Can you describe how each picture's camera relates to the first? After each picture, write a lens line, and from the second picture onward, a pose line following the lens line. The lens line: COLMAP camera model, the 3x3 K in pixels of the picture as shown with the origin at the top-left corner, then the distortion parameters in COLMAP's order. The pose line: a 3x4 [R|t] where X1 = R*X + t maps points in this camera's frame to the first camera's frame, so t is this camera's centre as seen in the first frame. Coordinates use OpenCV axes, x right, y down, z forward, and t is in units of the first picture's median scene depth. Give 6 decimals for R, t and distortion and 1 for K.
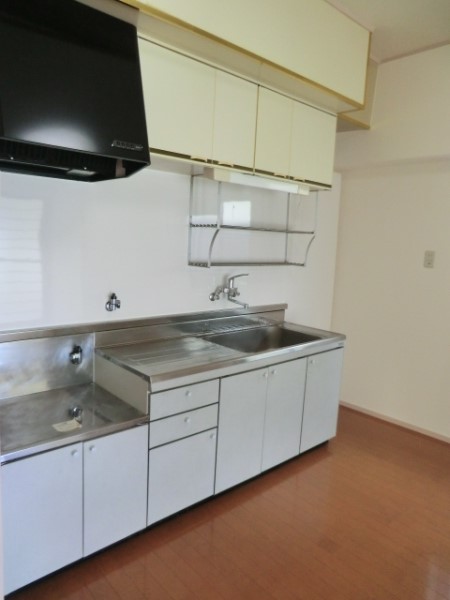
lens RADIAL K [[437.7, 0, 222.7], [0, 437.7, 298.1], [0, 0, 1]] dist [-0.014449, 0.007688]
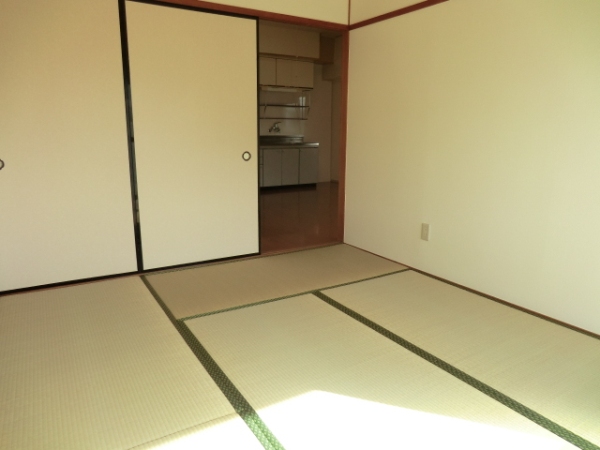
lens RADIAL K [[437.7, 0, 304.5], [0, 437.7, 223.0], [0, 0, 1]] dist [-0.014449, 0.007688]
pose [[0.977527, 0.003761, -0.210775, 0.902003], [0.010263, 0.997806, 0.065405, 0.466932], [0.210558, -0.066099, 0.975344, -2.006256]]
